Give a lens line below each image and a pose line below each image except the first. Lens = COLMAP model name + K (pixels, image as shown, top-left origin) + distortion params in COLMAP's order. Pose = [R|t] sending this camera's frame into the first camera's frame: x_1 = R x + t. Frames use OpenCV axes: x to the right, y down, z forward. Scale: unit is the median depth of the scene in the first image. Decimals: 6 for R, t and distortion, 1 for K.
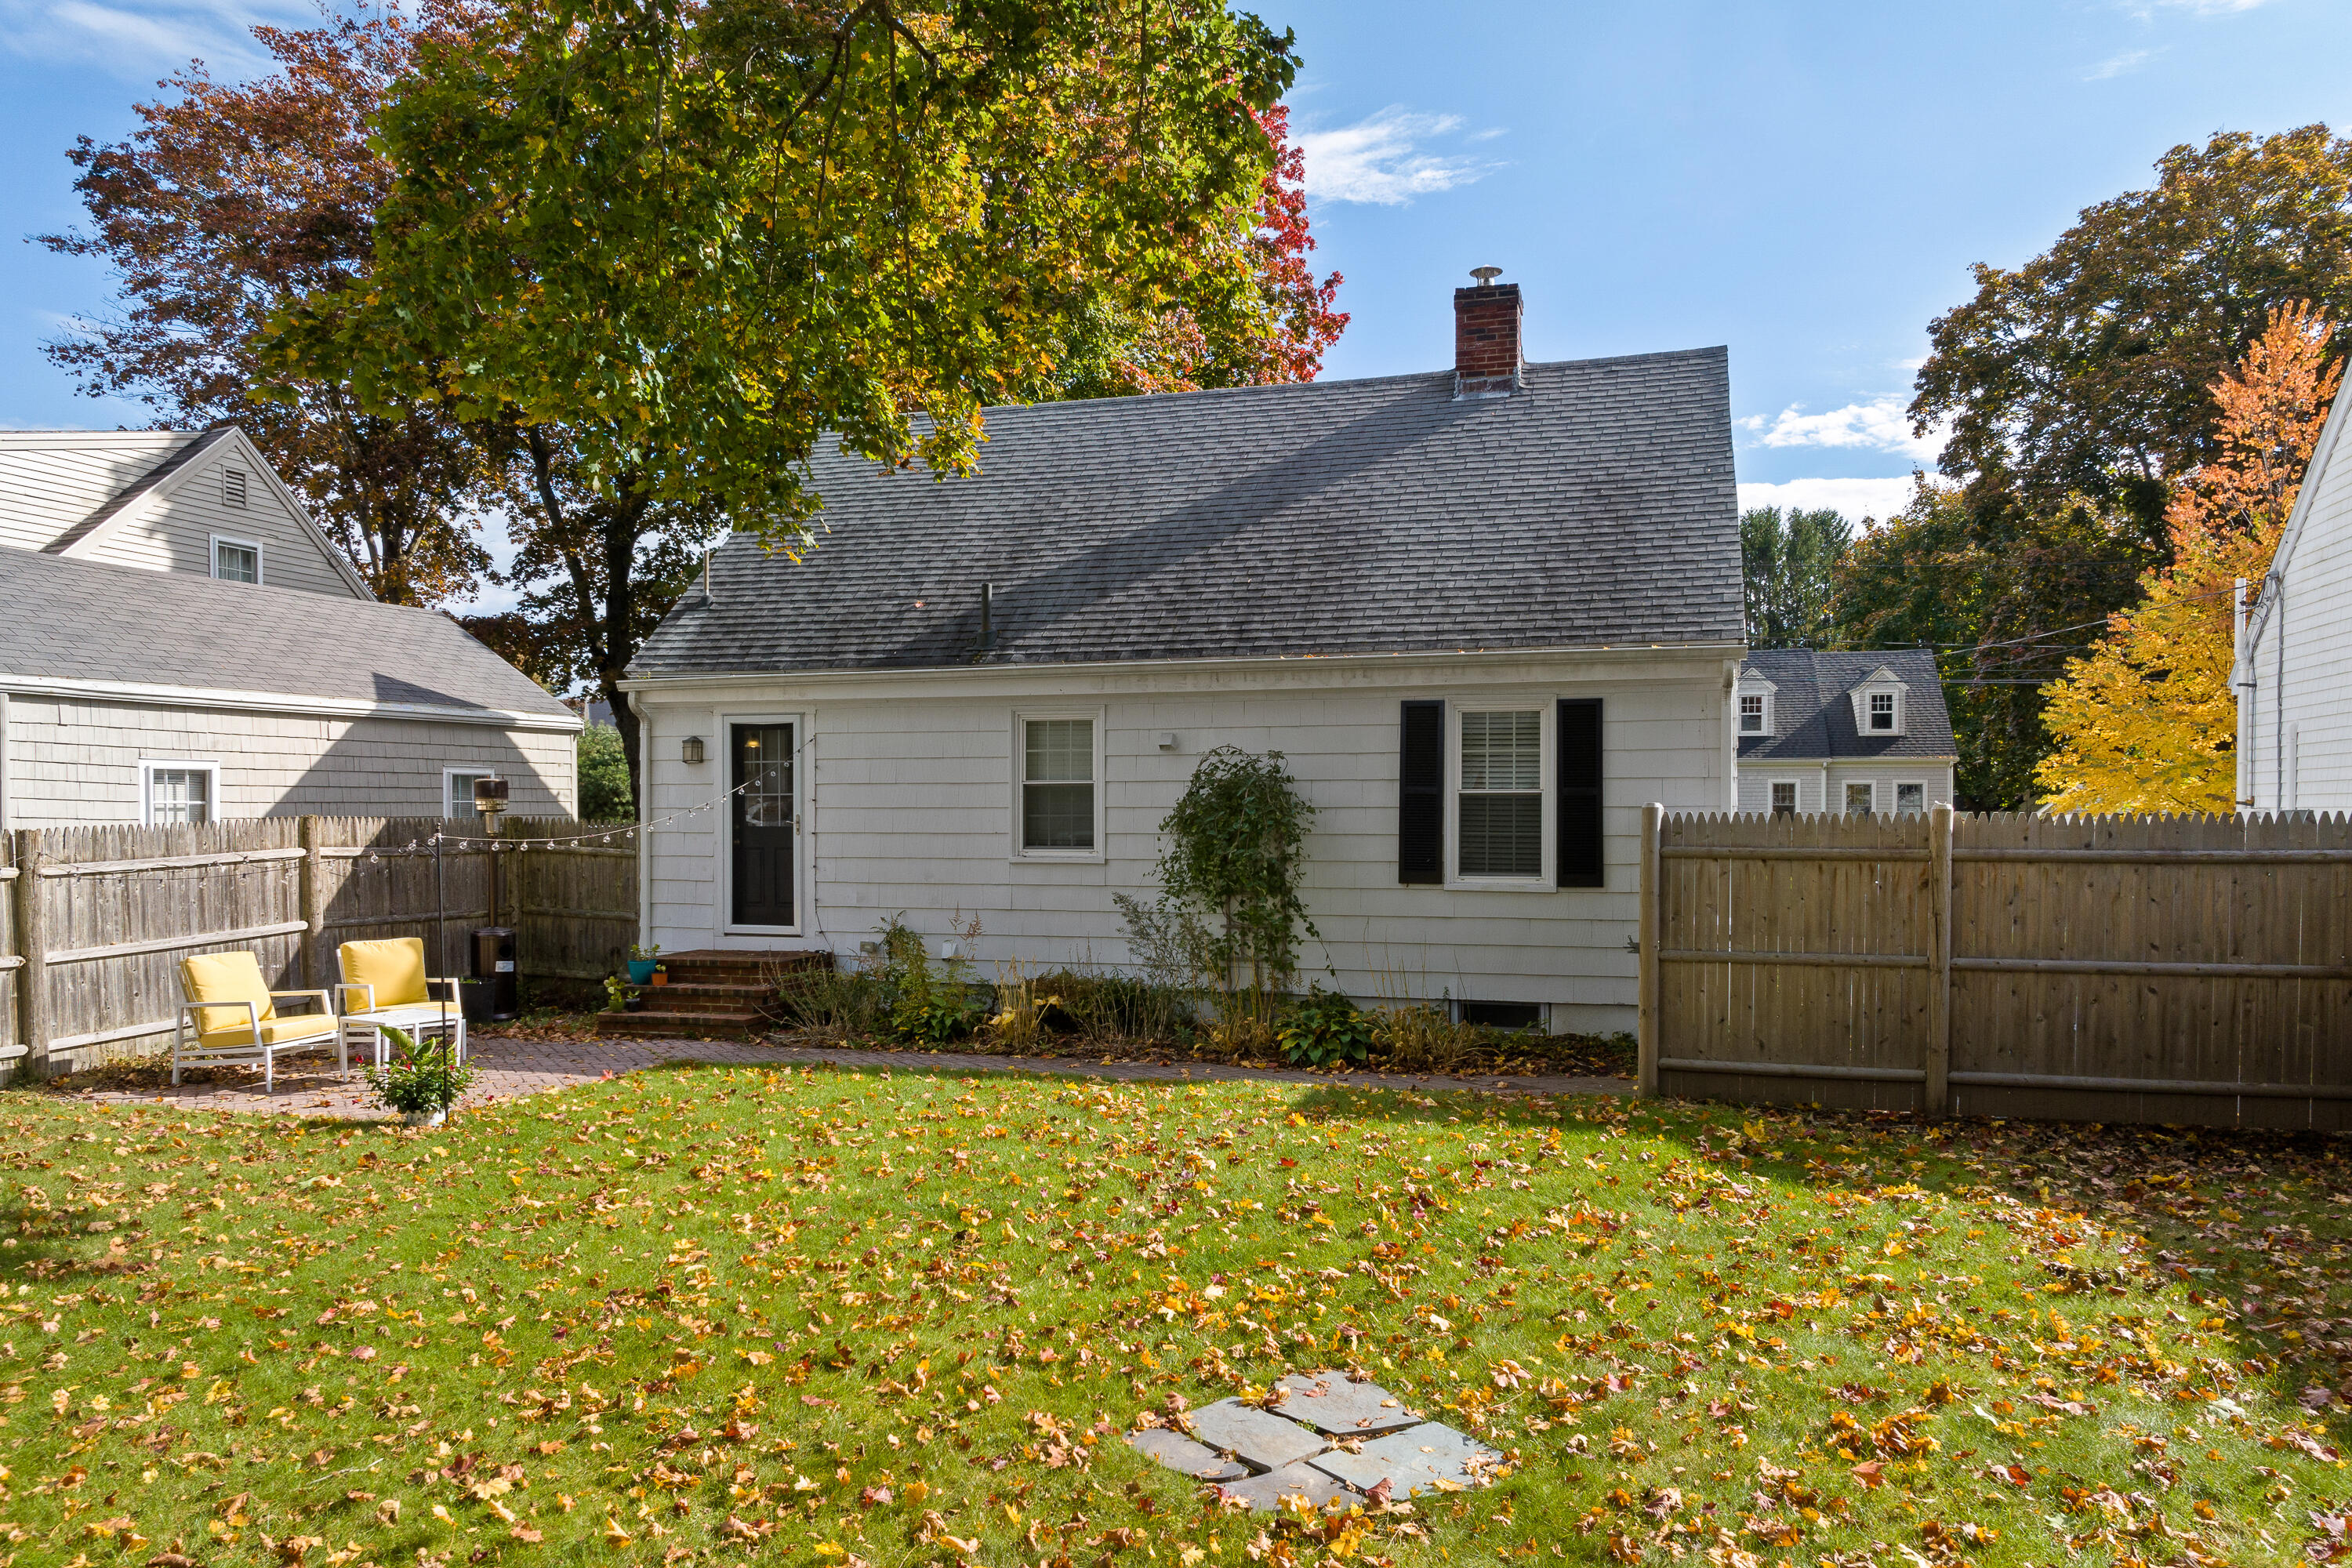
lens RADIAL K [[1595.2, 0, 1173.1], [0, 1595.2, 803.4], [0, 0, 1]] dist [-0.004338, 0.000720]
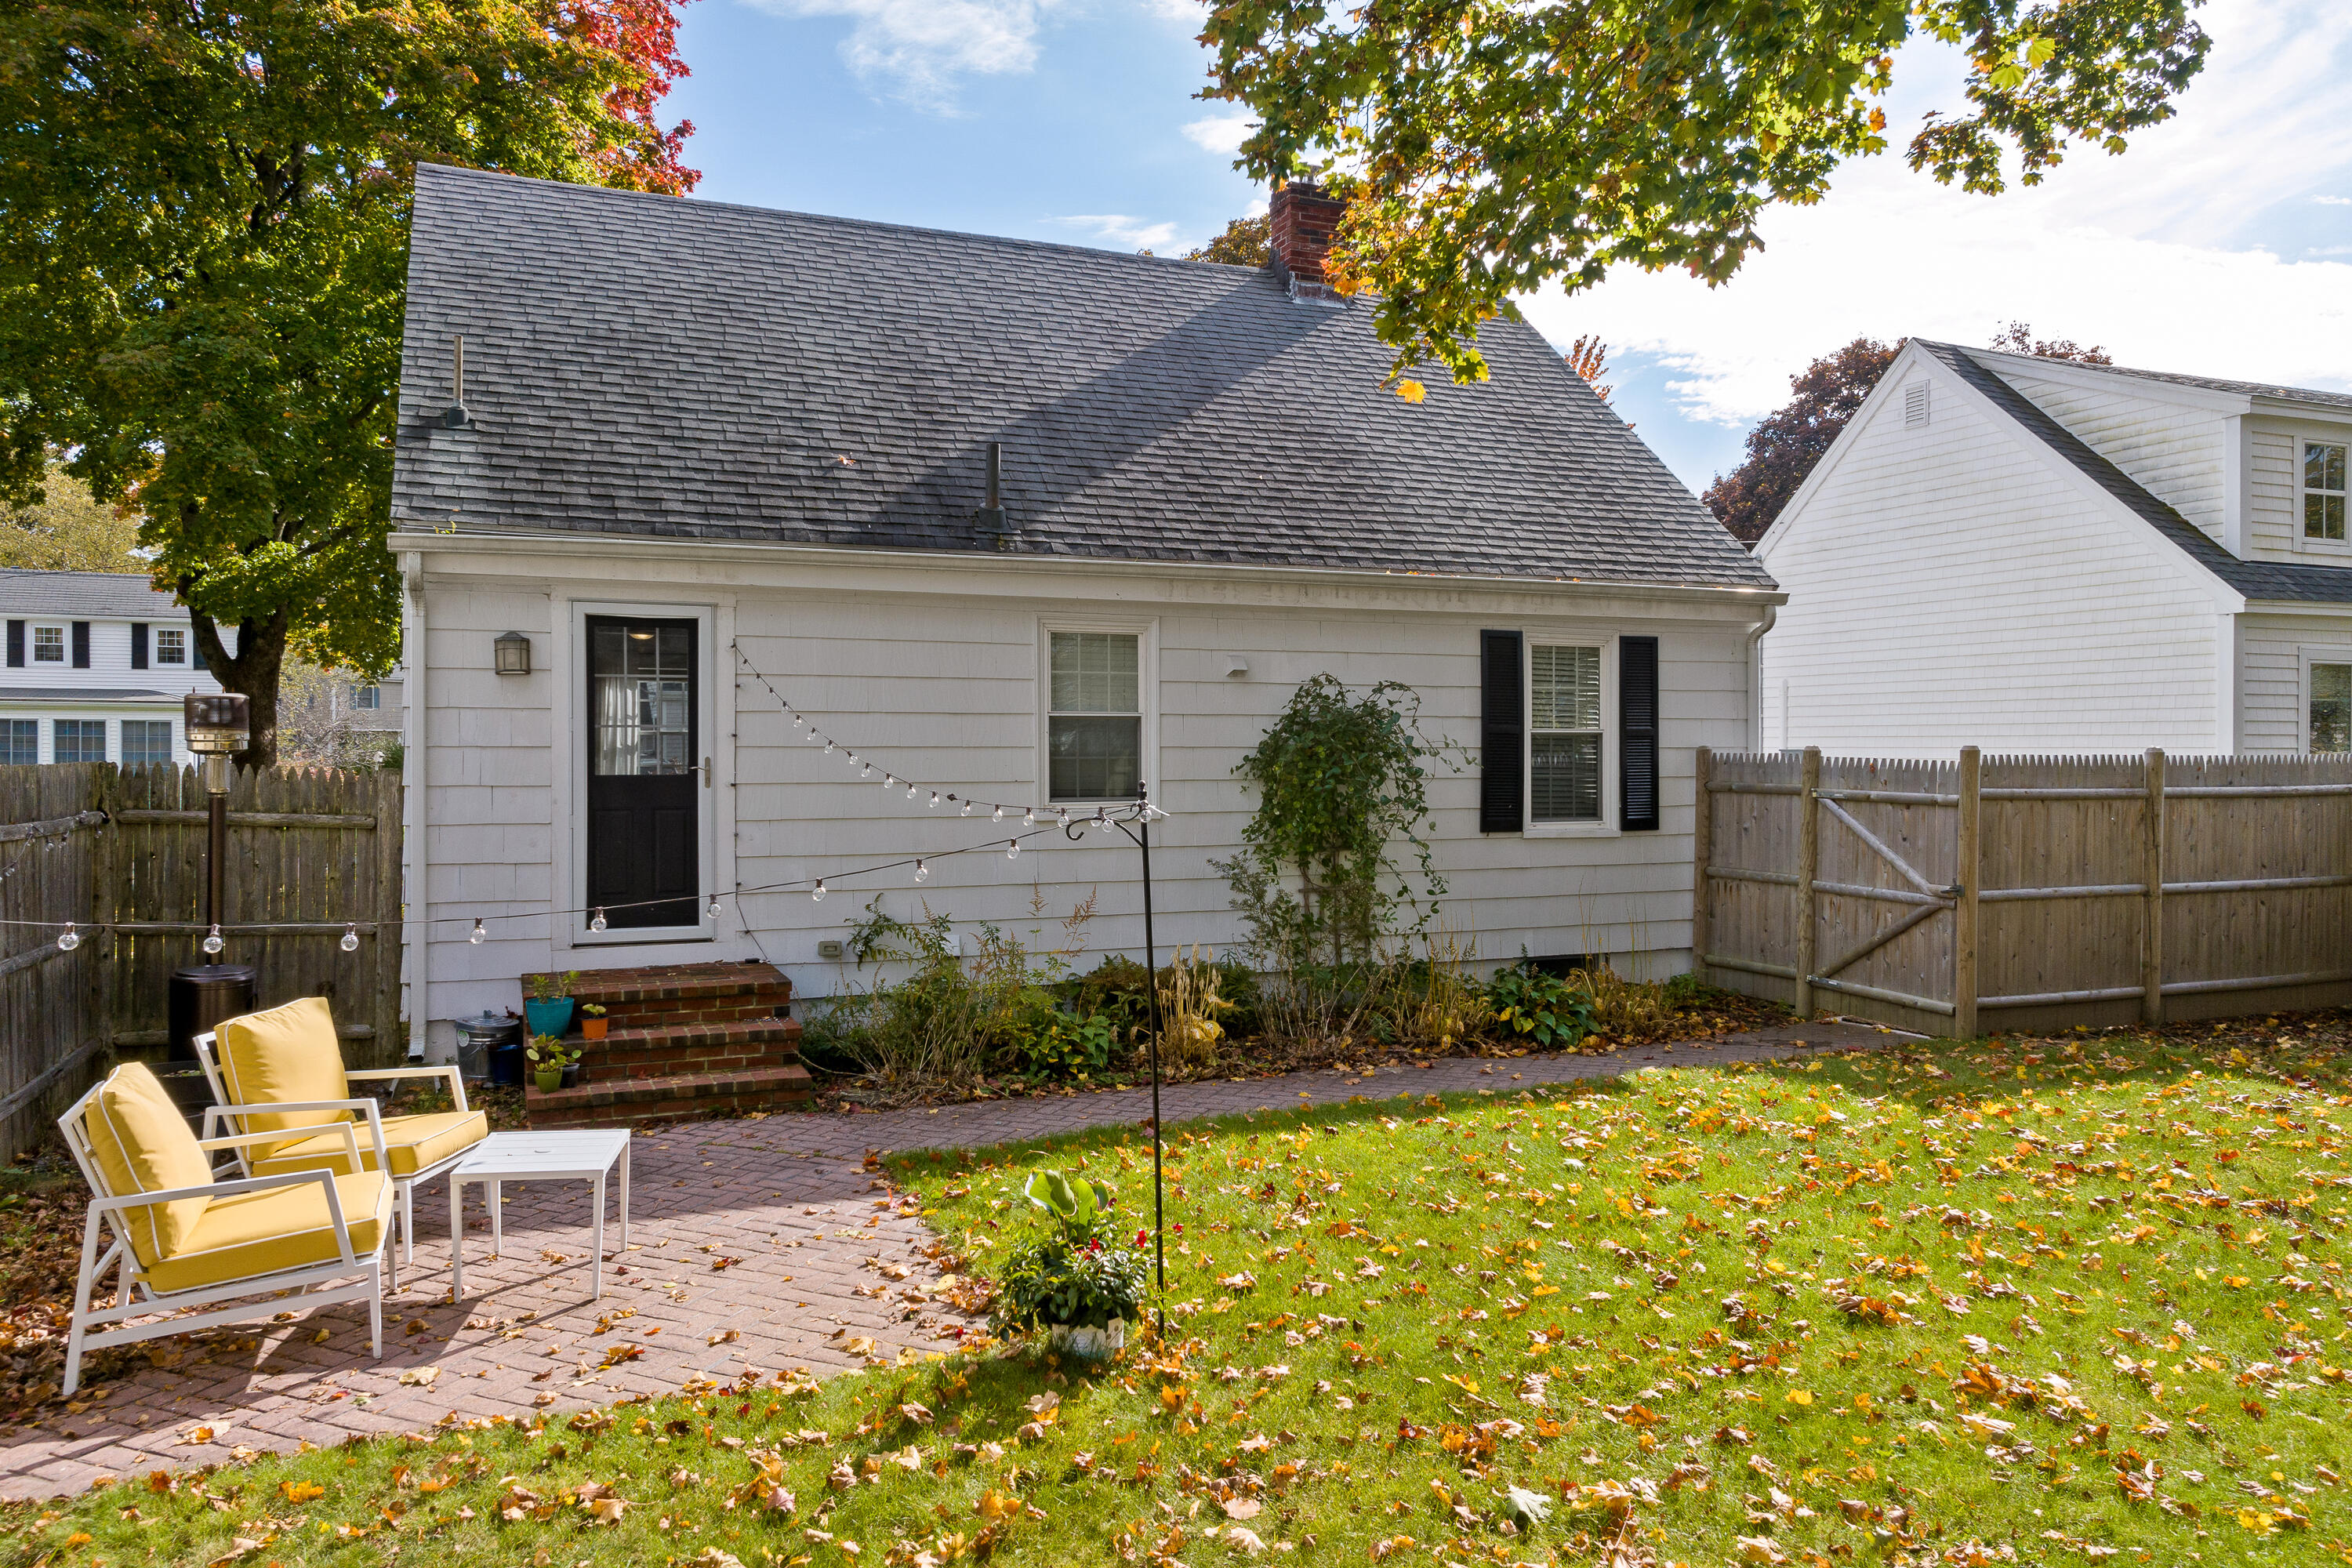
lens RADIAL K [[1595.2, 0, 1176.1], [0, 1595.2, 762.0], [0, 0, 1]] dist [-0.004338, 0.000720]
pose [[0.785681, -0.004661, 0.618614, -0.536336], [-0.004174, 0.999909, 0.012835, -0.000399], [-0.618617, -0.012666, 0.785590, 0.392446]]
